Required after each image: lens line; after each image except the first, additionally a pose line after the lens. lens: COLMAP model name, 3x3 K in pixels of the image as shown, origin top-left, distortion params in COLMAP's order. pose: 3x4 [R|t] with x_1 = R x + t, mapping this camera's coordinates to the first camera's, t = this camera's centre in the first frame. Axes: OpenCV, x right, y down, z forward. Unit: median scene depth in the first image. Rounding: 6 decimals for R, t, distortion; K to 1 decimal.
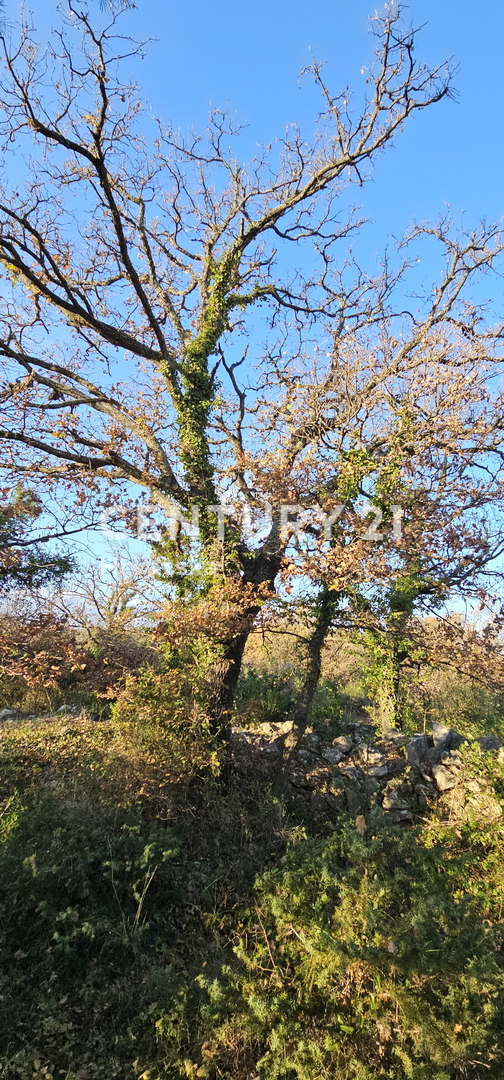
lens RADIAL K [[439.4, 0, 254.1], [0, 439.4, 534.9], [0, 0, 1]] dist [0.003966, -0.004281]
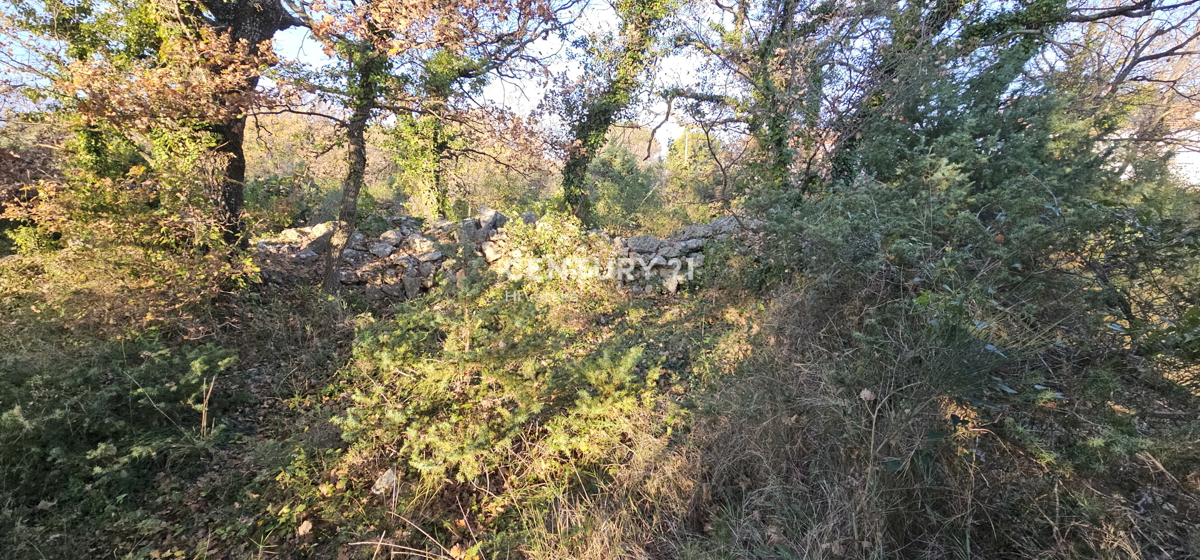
lens RADIAL K [[488.2, 0, 594.5], [0, 488.2, 280.9], [0, 0, 1]] dist [0.003966, -0.004281]
pose [[0.796759, -0.183268, 0.575837, -0.078221], [-0.126497, 0.881210, 0.455486, 0.021565], [-0.590909, -0.435754, 0.678929, -0.019851]]
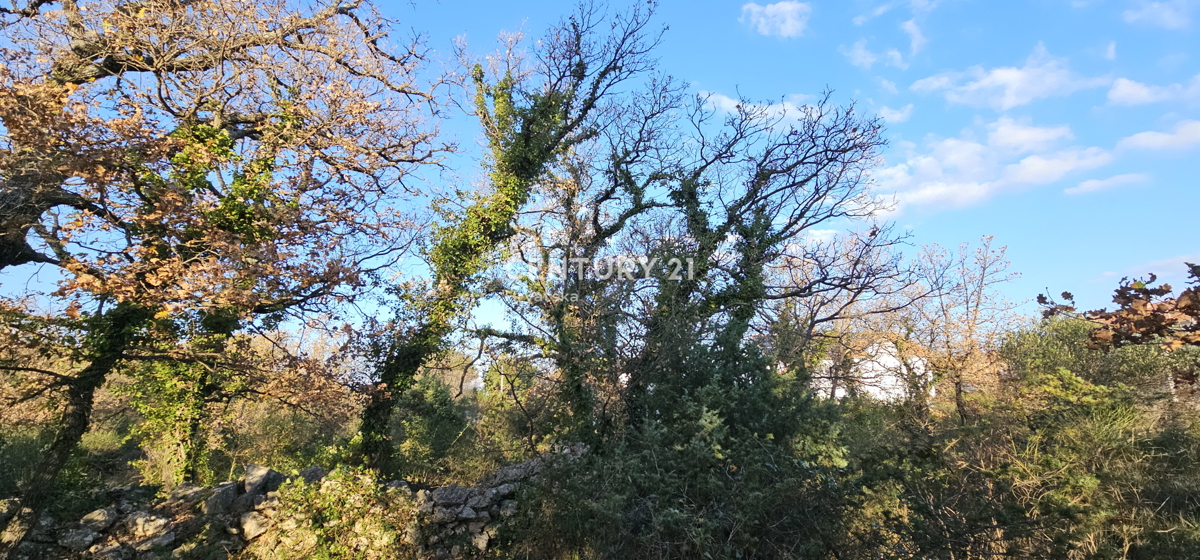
lens RADIAL K [[488.2, 0, 598.0], [0, 488.2, 278.1], [0, 0, 1]] dist [0.003966, -0.004281]
pose [[0.528501, 0.126236, 0.839494, -0.086193], [-0.185689, 0.982126, -0.030784, -0.034722], [-0.828376, -0.139615, 0.542496, -0.040936]]
